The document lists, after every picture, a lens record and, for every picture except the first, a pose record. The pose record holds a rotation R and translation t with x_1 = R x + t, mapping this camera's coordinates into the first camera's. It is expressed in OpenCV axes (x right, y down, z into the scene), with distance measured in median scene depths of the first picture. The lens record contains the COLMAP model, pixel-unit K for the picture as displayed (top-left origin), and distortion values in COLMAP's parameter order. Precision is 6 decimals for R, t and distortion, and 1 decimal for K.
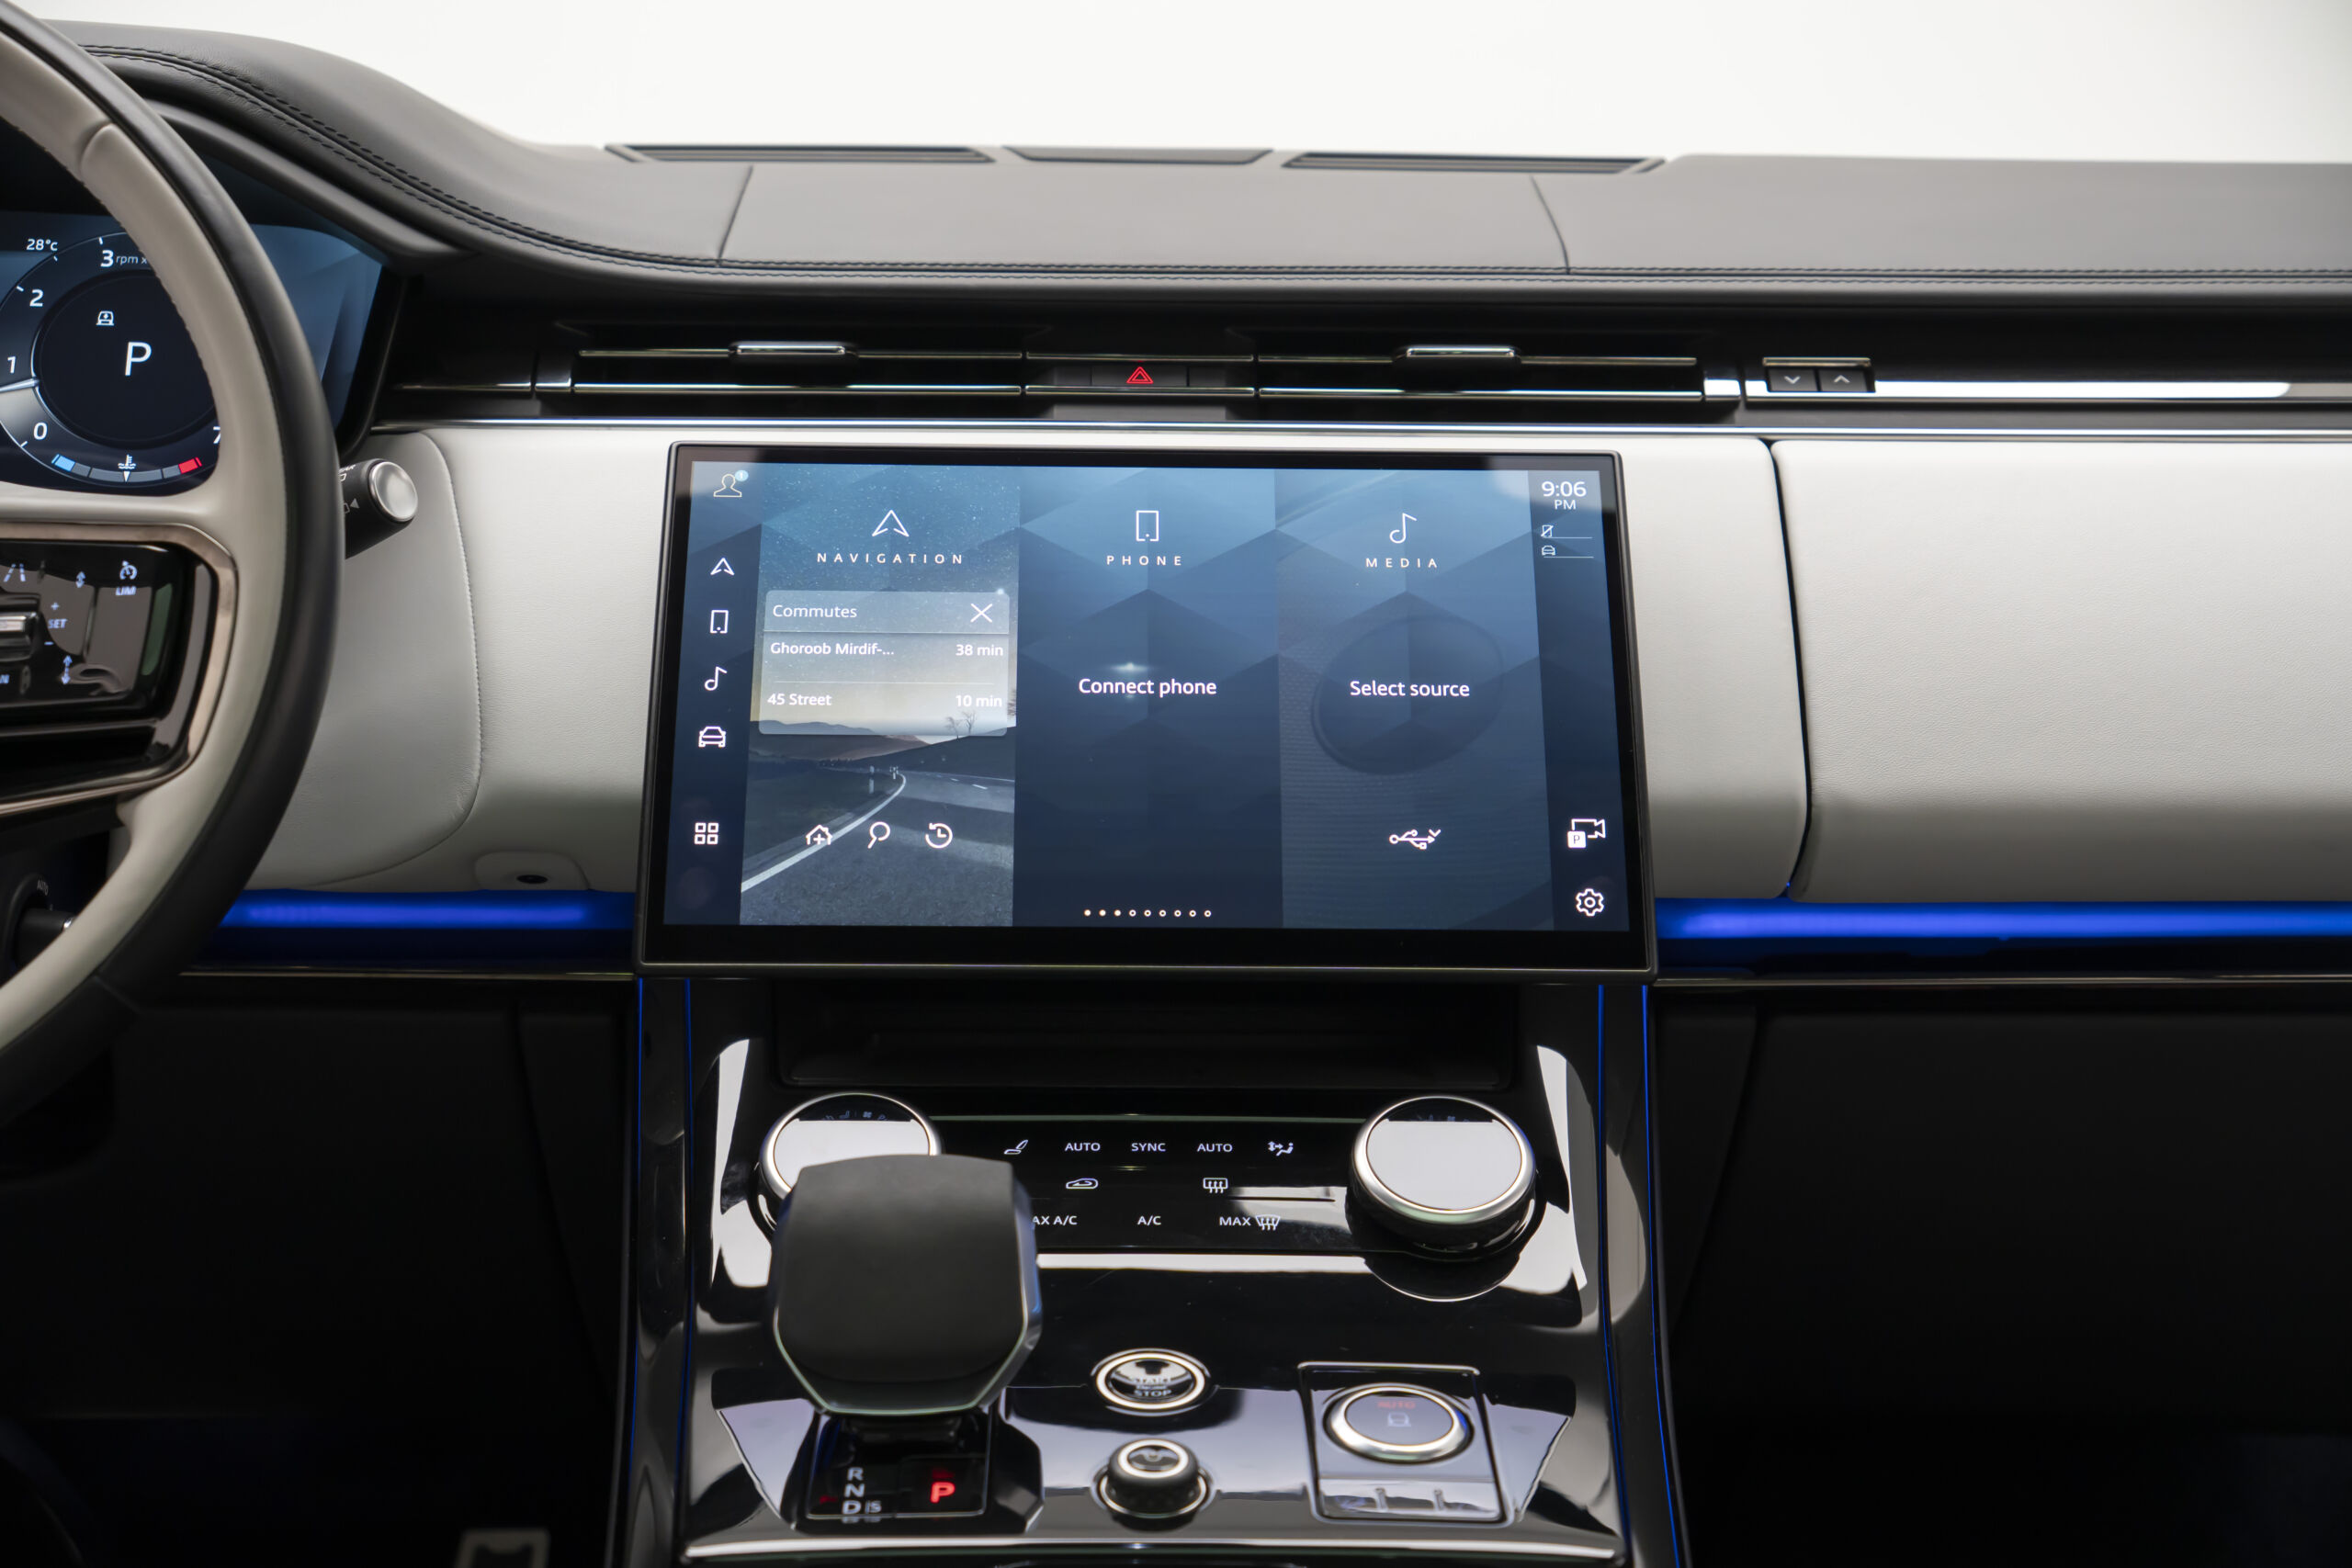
lens RADIAL K [[3566.6, 0, 1176.0], [0, 3566.6, 784.0], [0, 0, 1]] dist [0.147224, 0.749743]
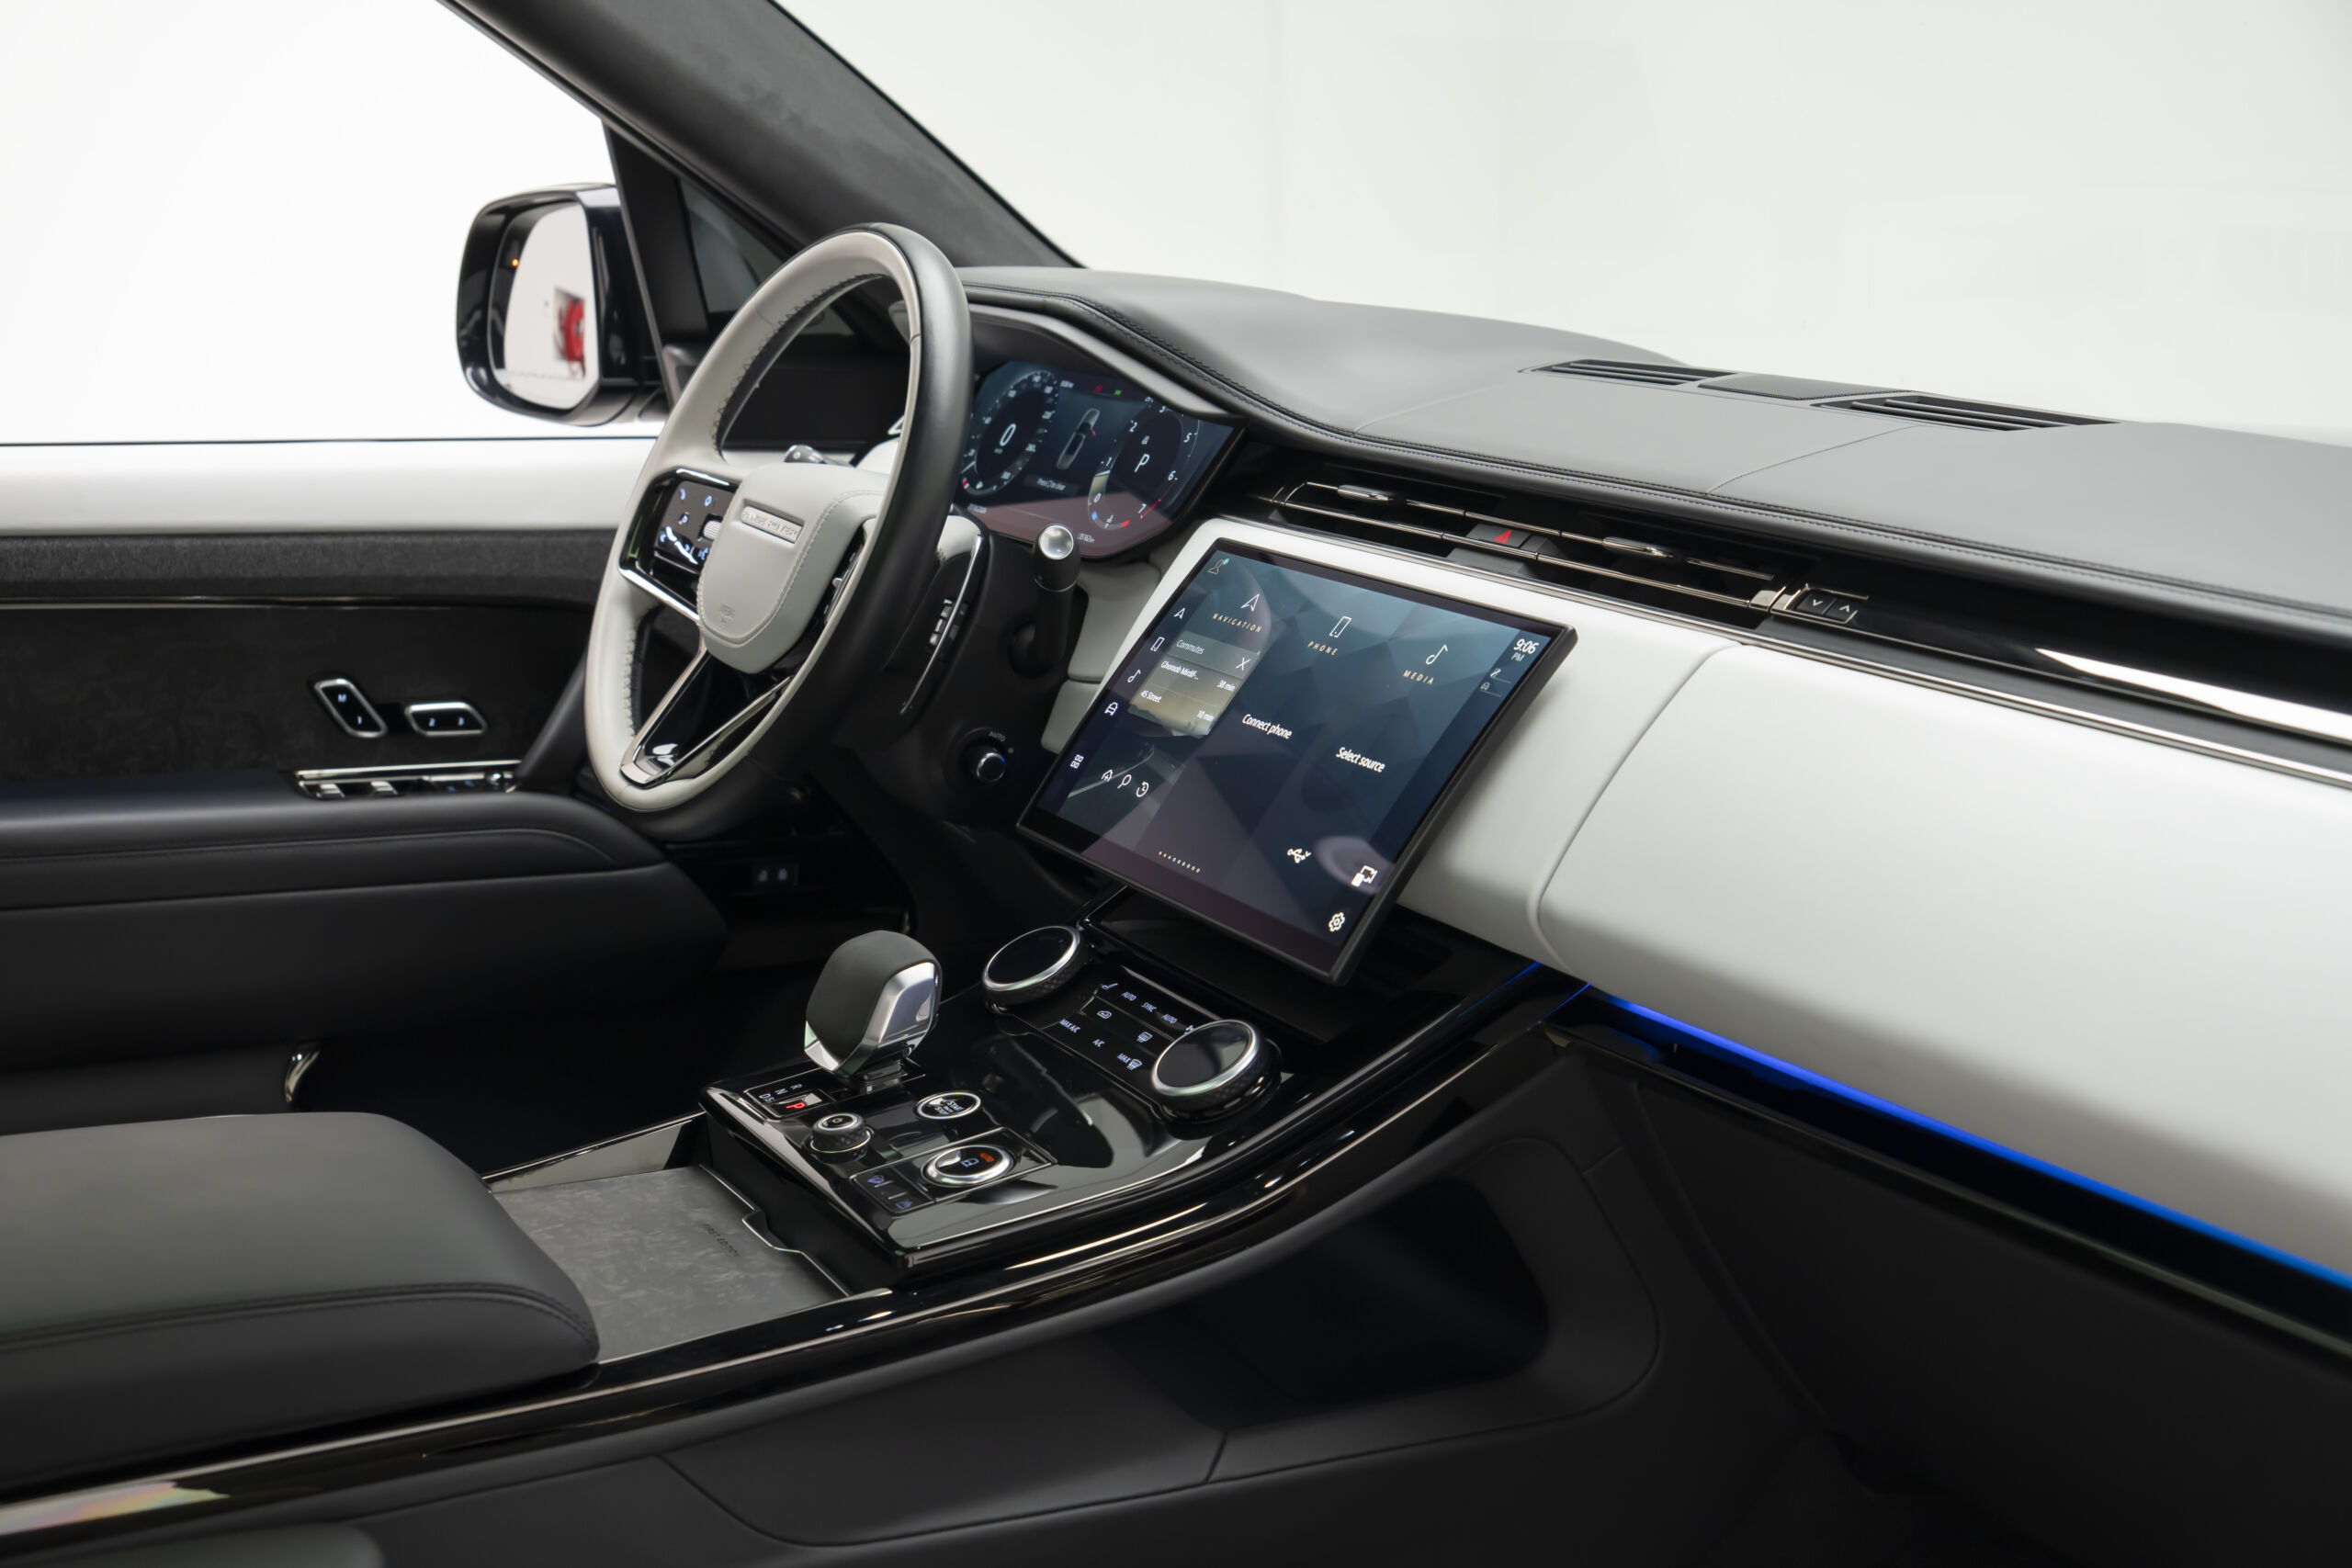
lens RADIAL K [[2842.2, 0, 1176.0], [0, 2842.2, 784.0], [0, 0, 1]] dist [0.004587, 0.003469]
pose [[0.473335, 0.190300, -0.860081, 1.005706], [-0.197869, 0.974404, 0.106699, -0.123192], [0.858371, 0.119679, 0.498874, 0.363611]]
